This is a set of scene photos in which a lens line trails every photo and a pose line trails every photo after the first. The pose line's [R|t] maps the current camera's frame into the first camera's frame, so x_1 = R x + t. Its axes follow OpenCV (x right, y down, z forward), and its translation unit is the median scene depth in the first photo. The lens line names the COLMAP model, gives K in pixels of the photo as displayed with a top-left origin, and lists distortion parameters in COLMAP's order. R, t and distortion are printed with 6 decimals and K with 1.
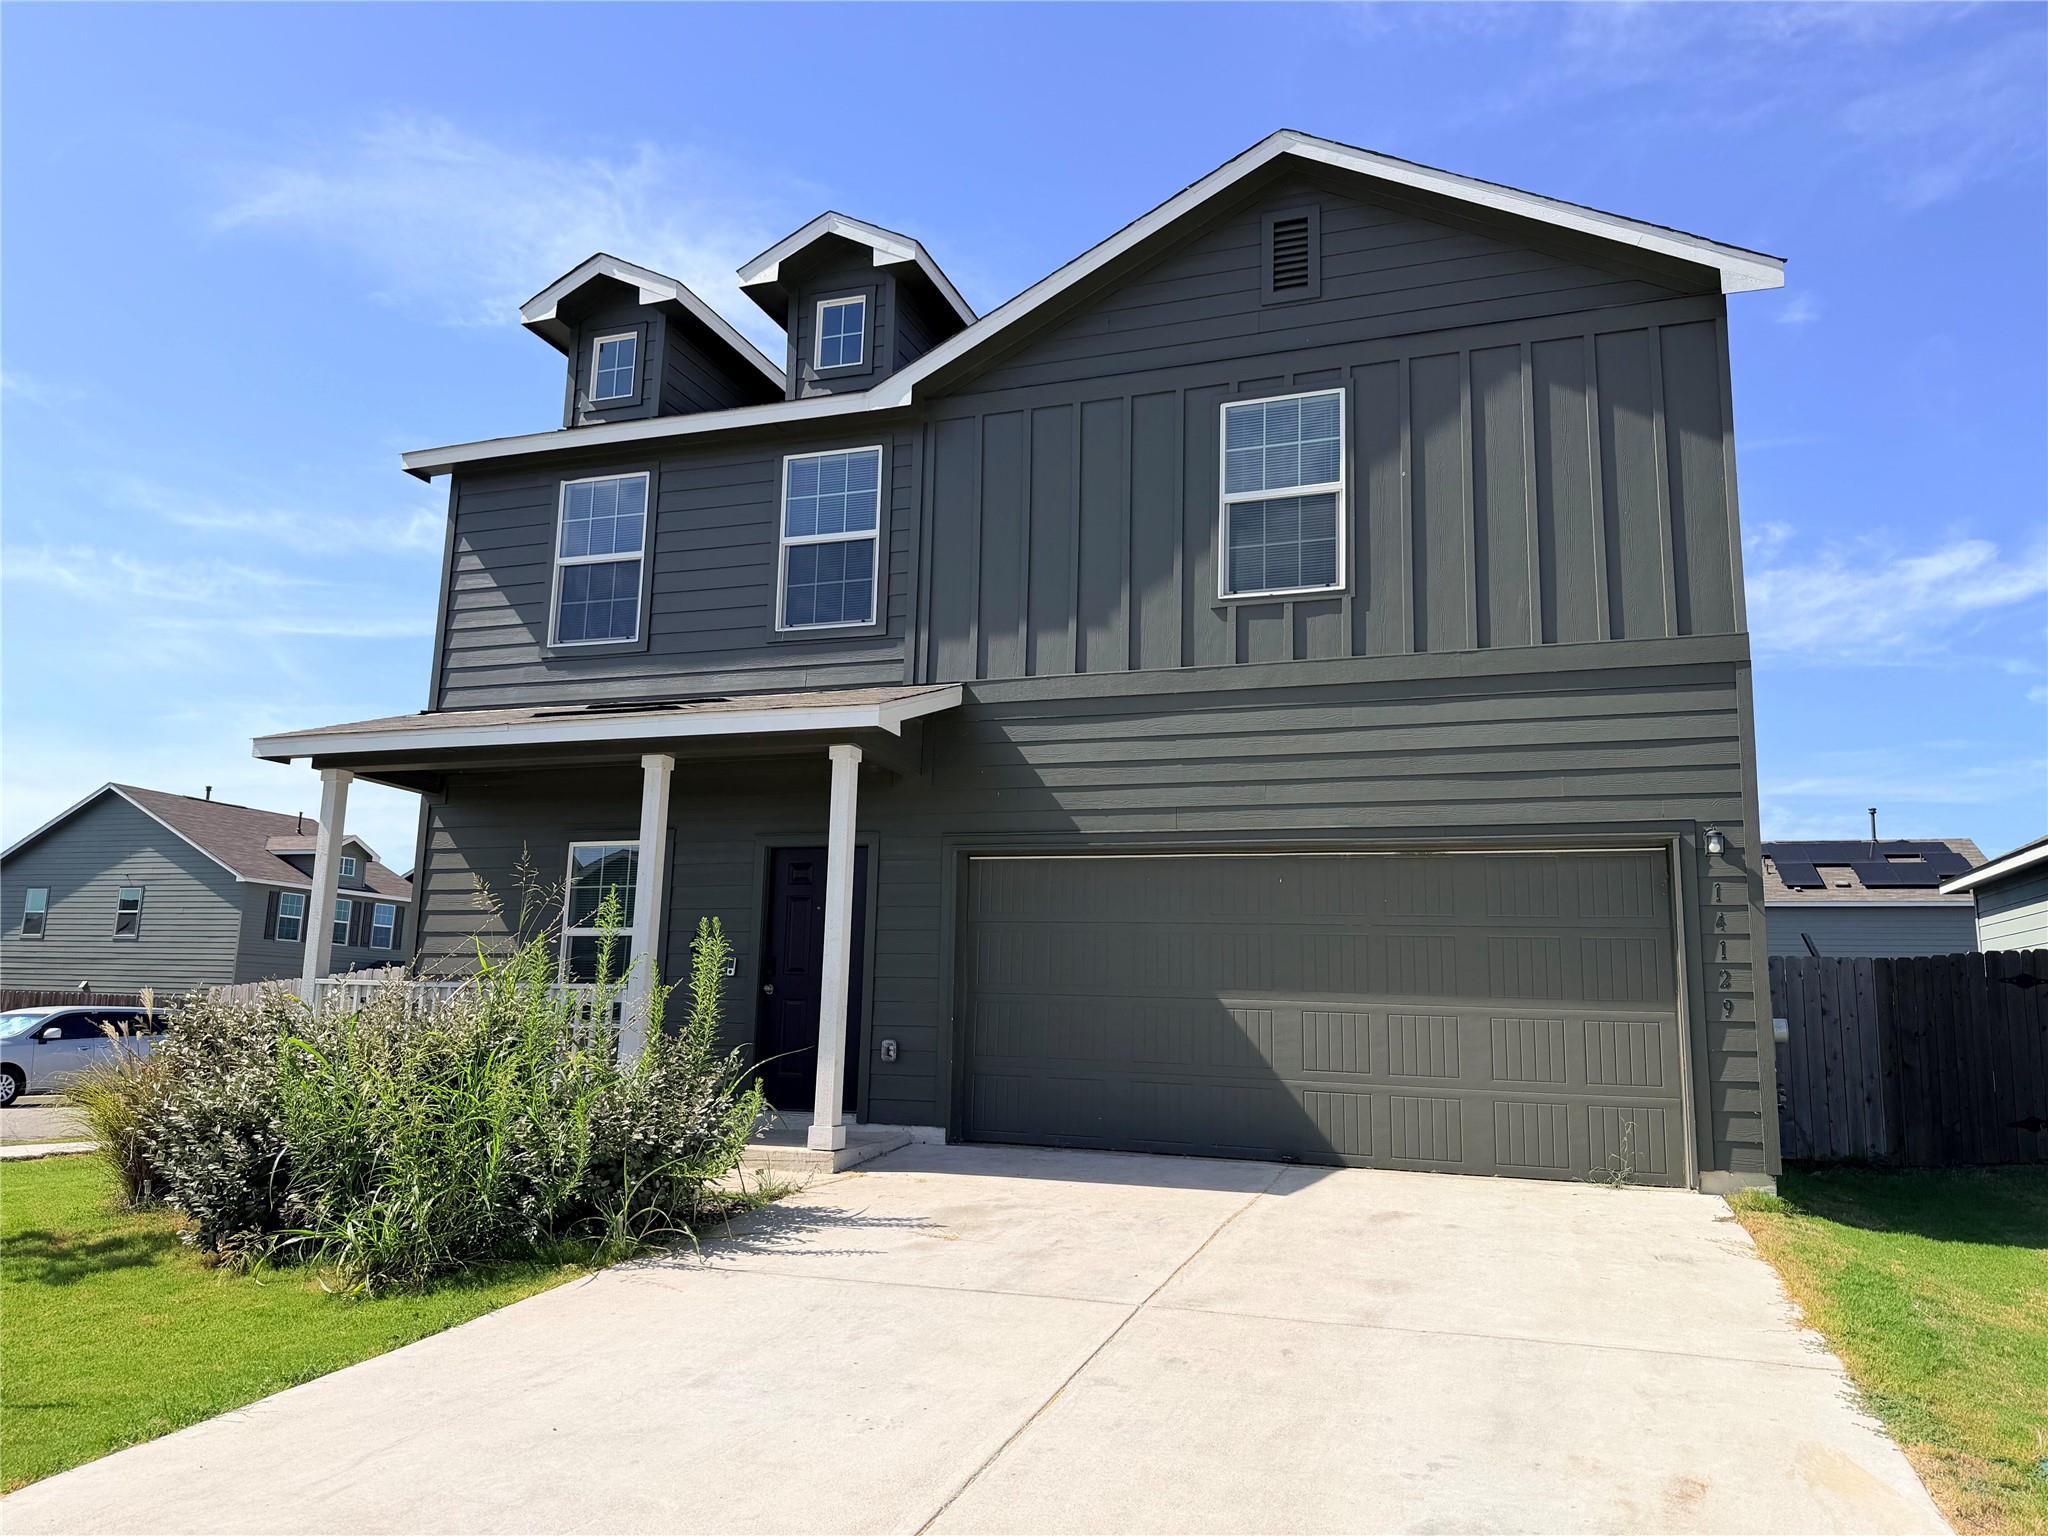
lens RADIAL K [[1426.0, 0, 1026.5], [0, 1426.0, 774.2], [0, 0, 1]] dist [0.053639, -0.013860]
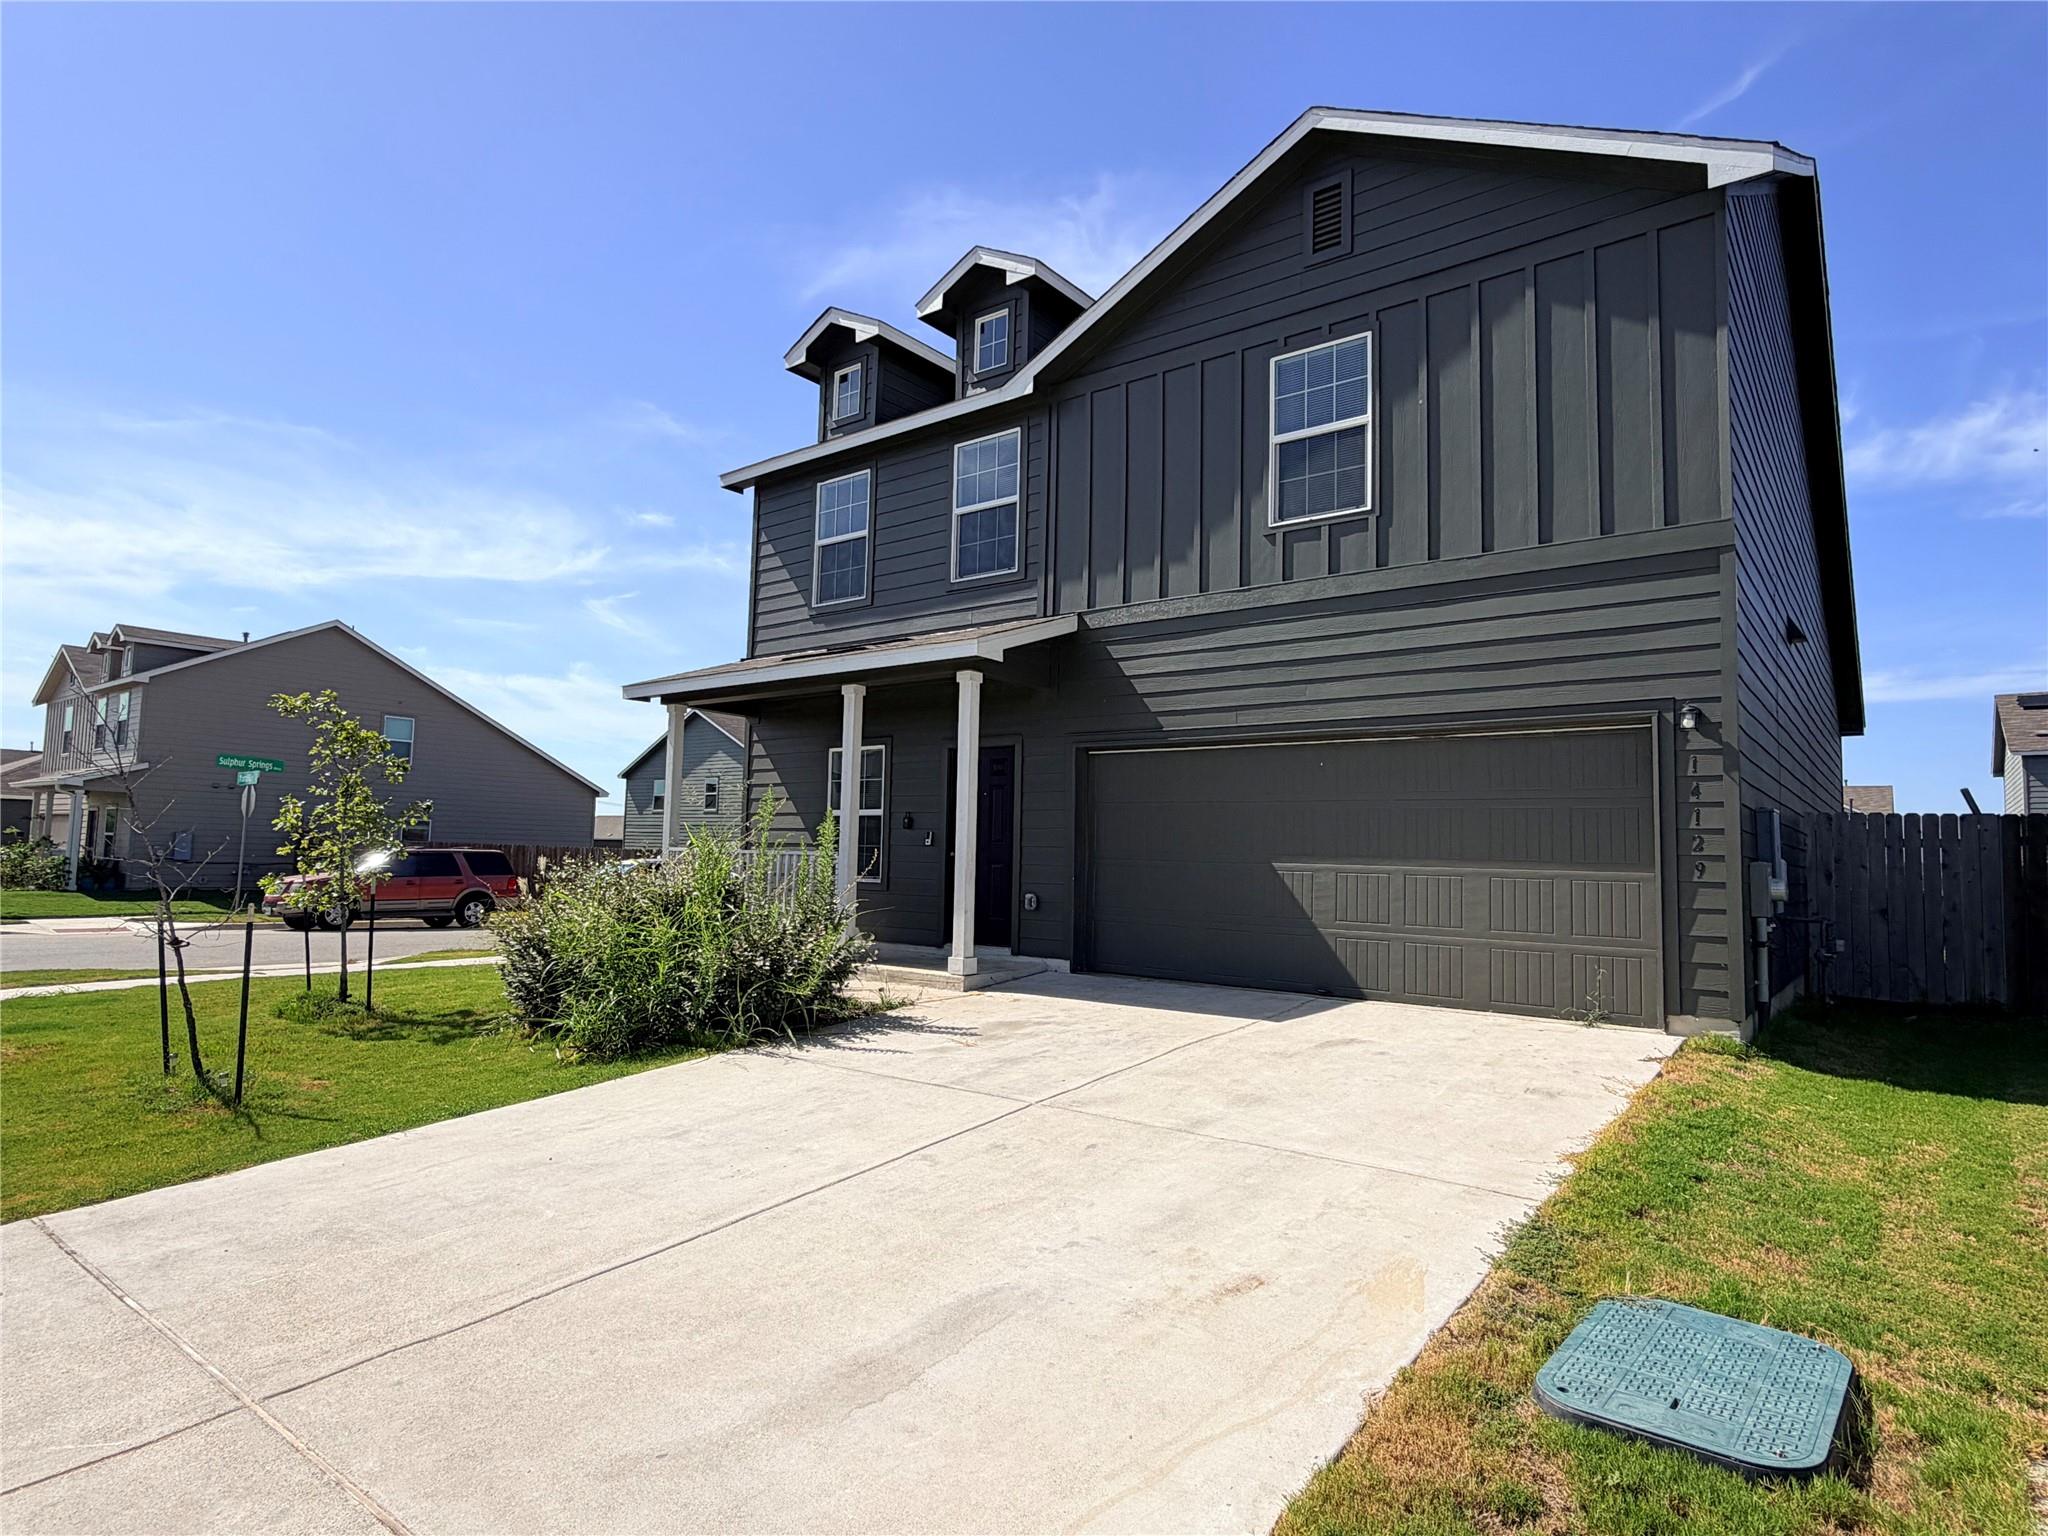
lens RADIAL K [[1135.5, 0, 1022.6], [0, 1135.5, 770.2], [0, 0, 1]] dist [-0.000642, 0.000368]
pose [[0.946622, -0.027918, -0.321135, 0.238904], [0.055558, 0.995464, 0.077231, -0.006642], [0.317522, -0.090950, 0.943879, 0.029542]]
